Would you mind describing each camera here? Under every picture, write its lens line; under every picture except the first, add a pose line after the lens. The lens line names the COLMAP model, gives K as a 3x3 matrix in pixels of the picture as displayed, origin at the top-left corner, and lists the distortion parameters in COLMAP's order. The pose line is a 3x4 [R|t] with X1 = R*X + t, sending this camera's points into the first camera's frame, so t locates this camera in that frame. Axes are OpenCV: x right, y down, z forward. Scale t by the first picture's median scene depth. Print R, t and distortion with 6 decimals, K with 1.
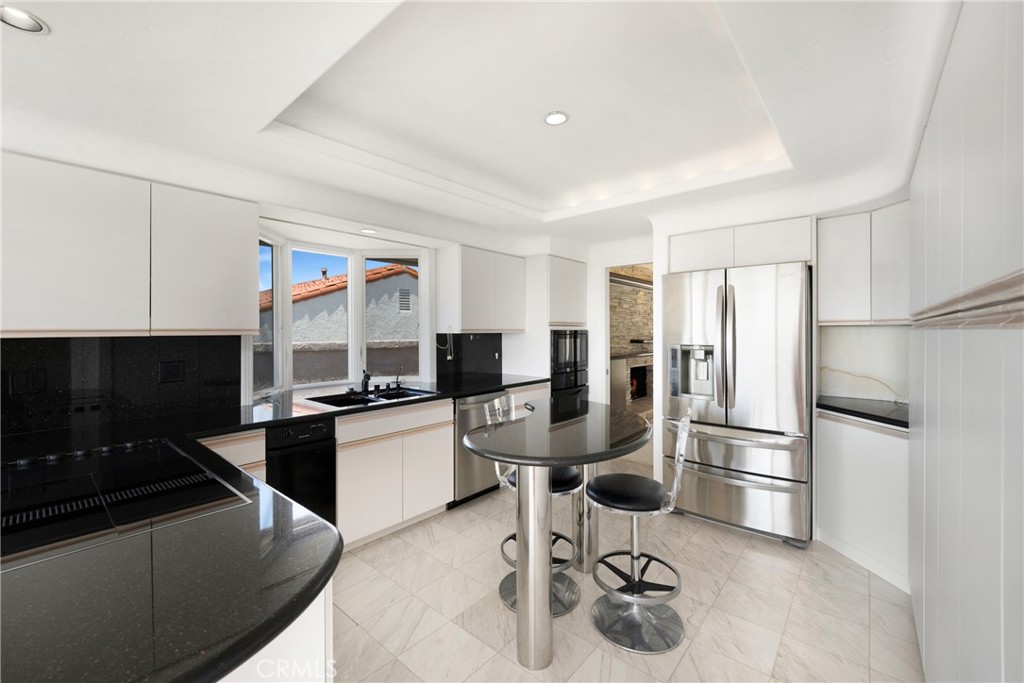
lens RADIAL K [[417.3, 0, 512.0], [0, 417.3, 341.5], [0, 0, 1]] dist [-0.016649, -0.000034]
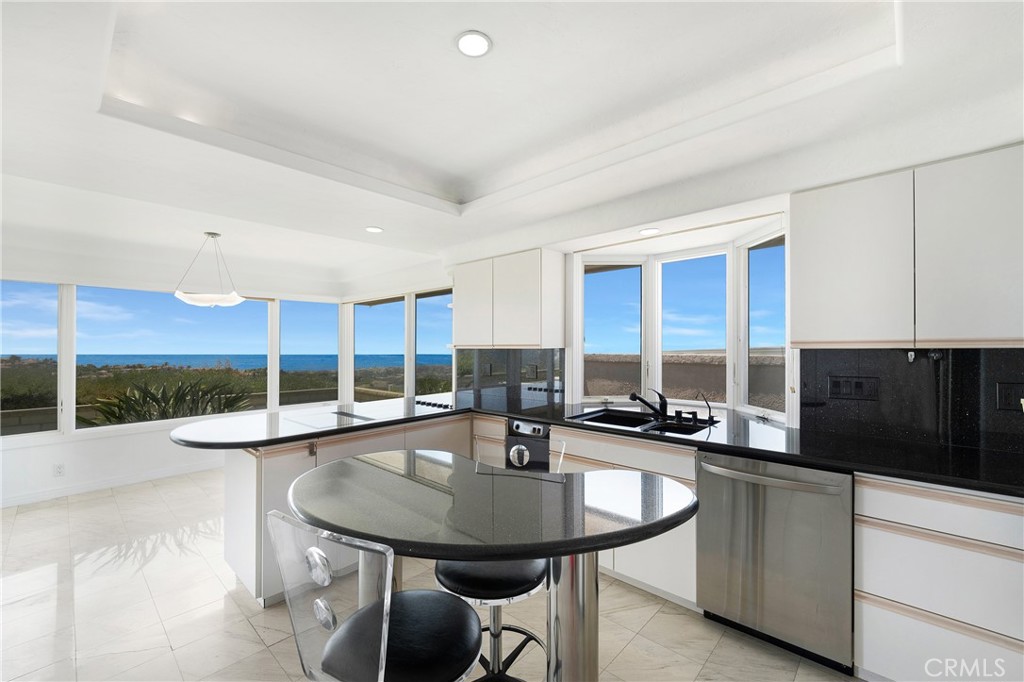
lens RADIAL K [[417.3, 0, 512.0], [0, 417.3, 341.0], [0, 0, 1]] dist [-0.016649, -0.000034]
pose [[-0.047025, -0.007554, -0.998865, 0.497858], [-0.019350, 0.999791, -0.006650, -0.019990], [0.998706, 0.019015, -0.047161, 0.691589]]
